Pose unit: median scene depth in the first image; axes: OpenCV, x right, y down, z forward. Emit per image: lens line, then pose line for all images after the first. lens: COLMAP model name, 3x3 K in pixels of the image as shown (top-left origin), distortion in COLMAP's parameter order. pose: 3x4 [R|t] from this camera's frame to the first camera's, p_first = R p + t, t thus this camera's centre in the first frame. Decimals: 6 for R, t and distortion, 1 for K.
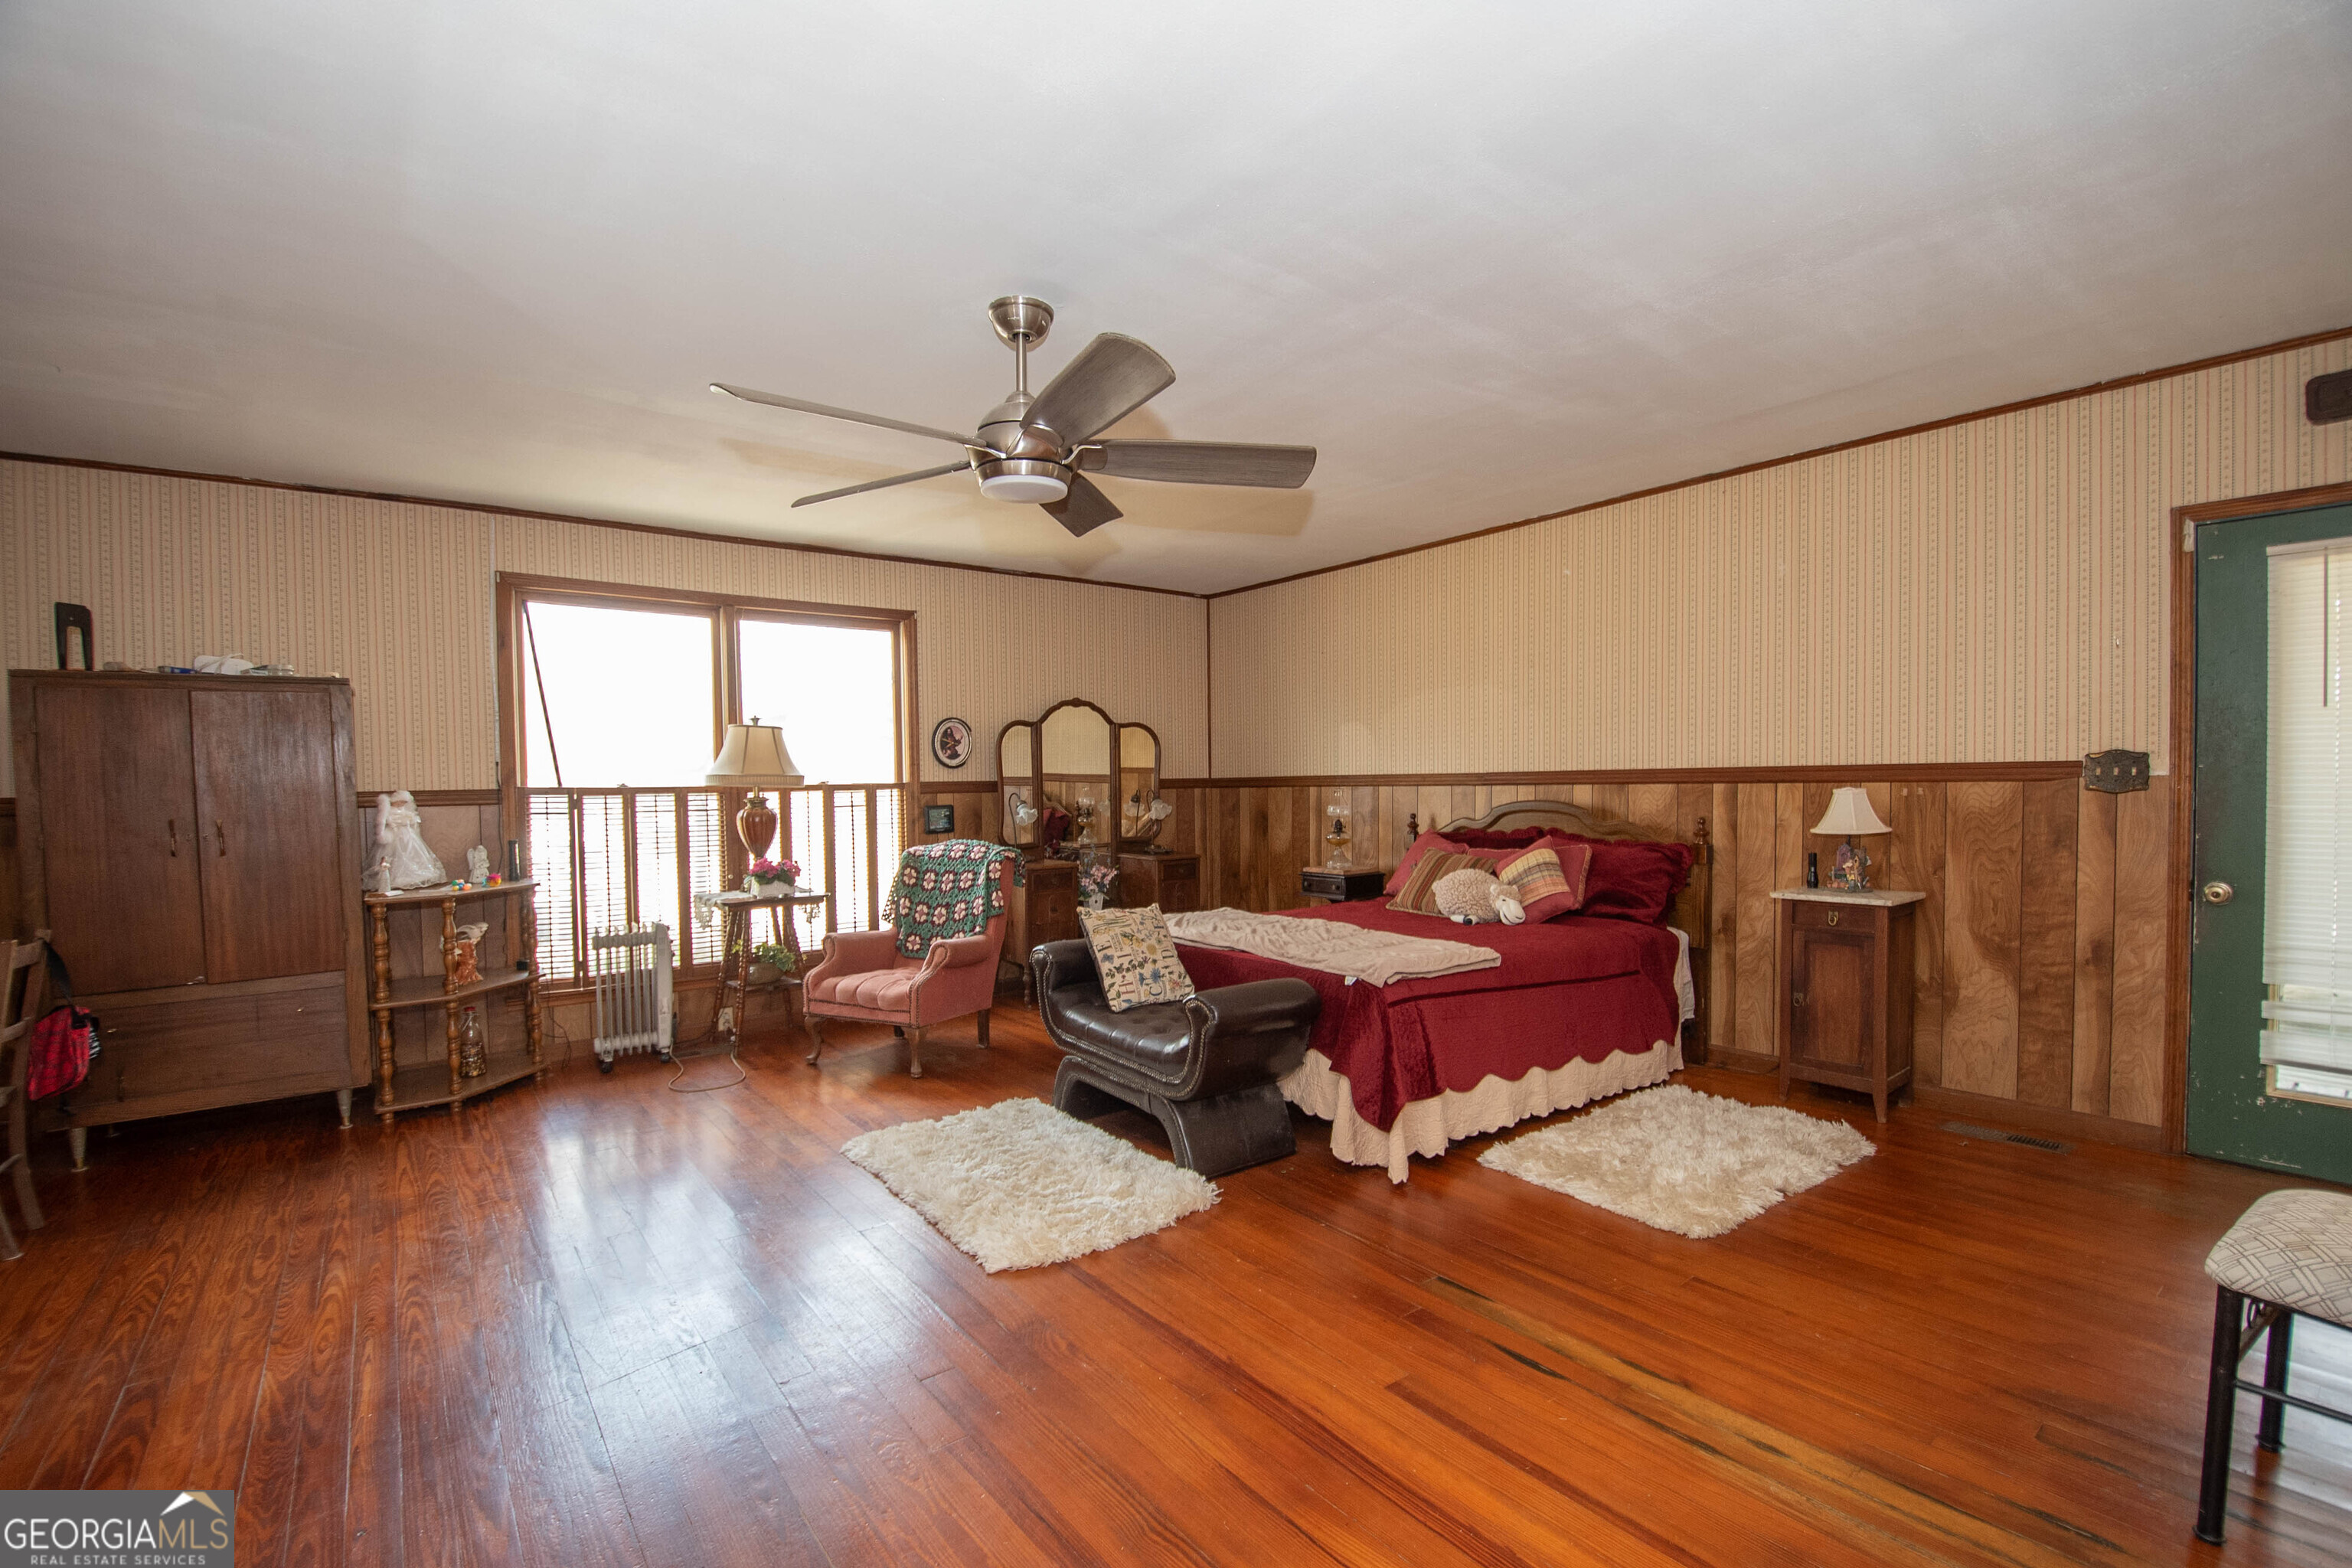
lens RADIAL K [[1030.8, 0, 1161.5], [0, 1030.8, 803.7], [0, 0, 1]] dist [-0.007560, -0.006766]
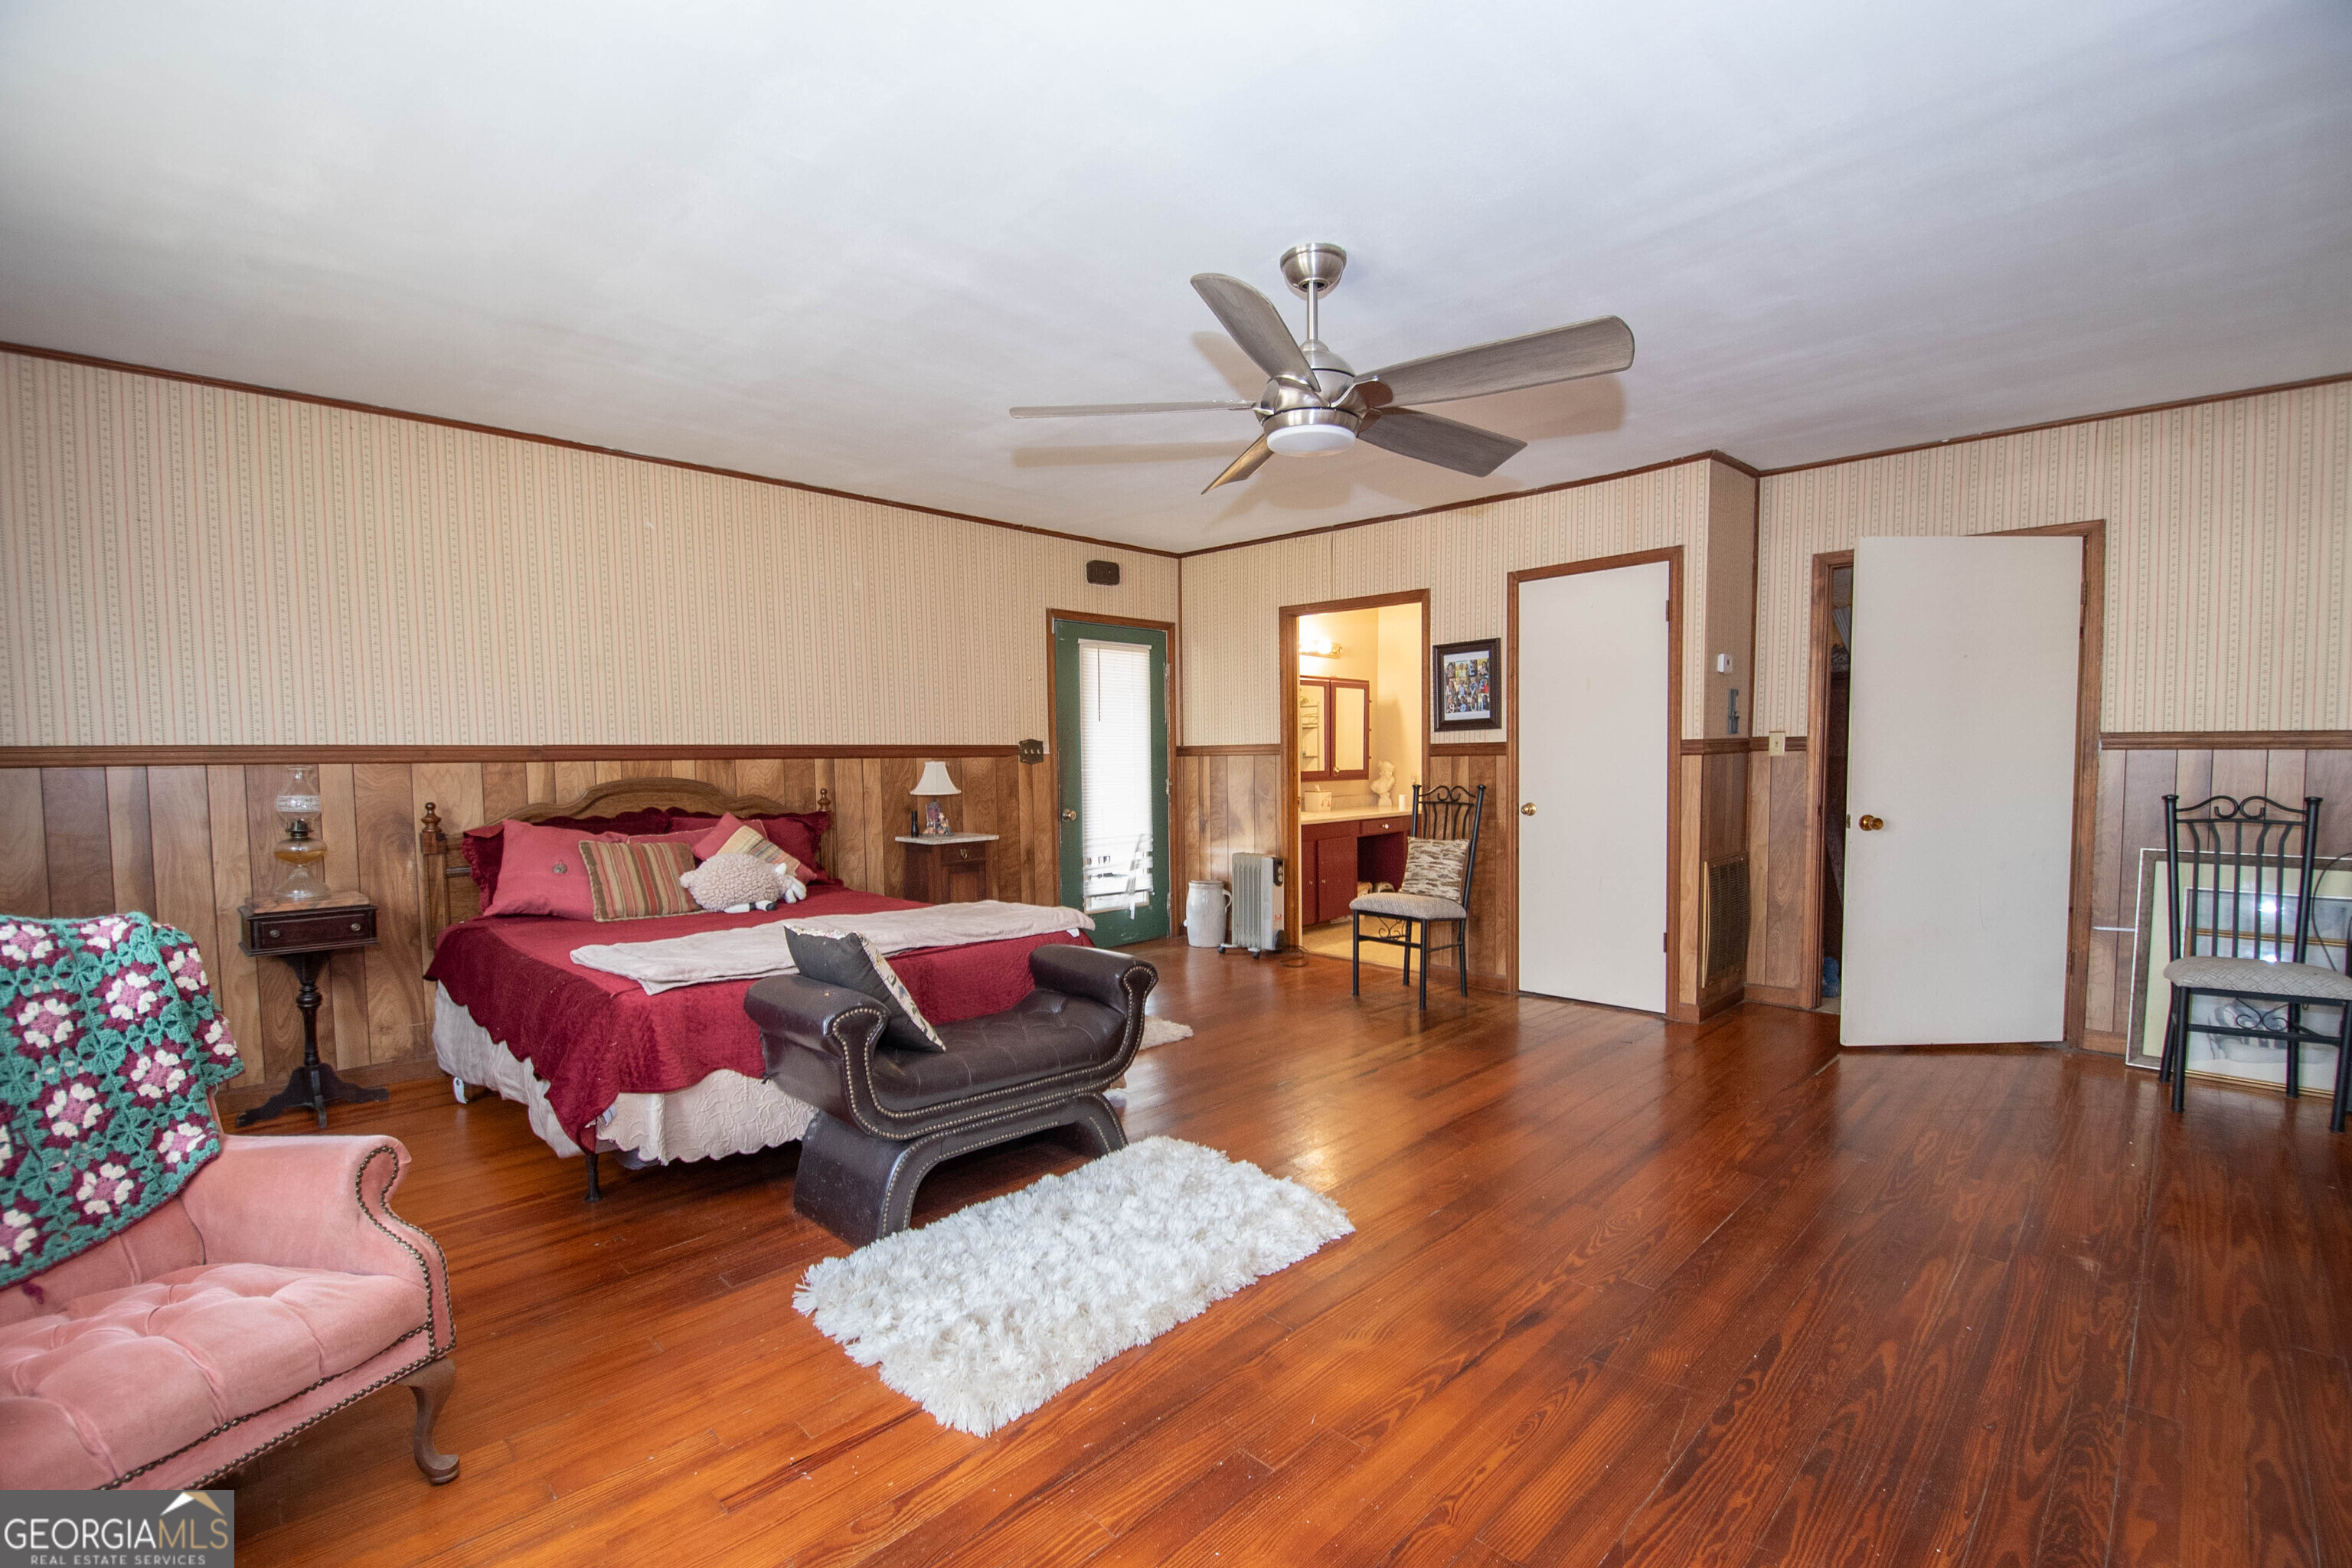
lens RADIAL K [[1030.8, 0, 1181.8], [0, 1030.8, 817.9], [0, 0, 1]] dist [-0.007560, -0.006766]
pose [[-0.153557, -0.049125, 0.986918, -0.694242], [0.026686, 0.998193, 0.053839, -0.004829], [-0.987779, 0.034604, -0.151969, 0.821772]]
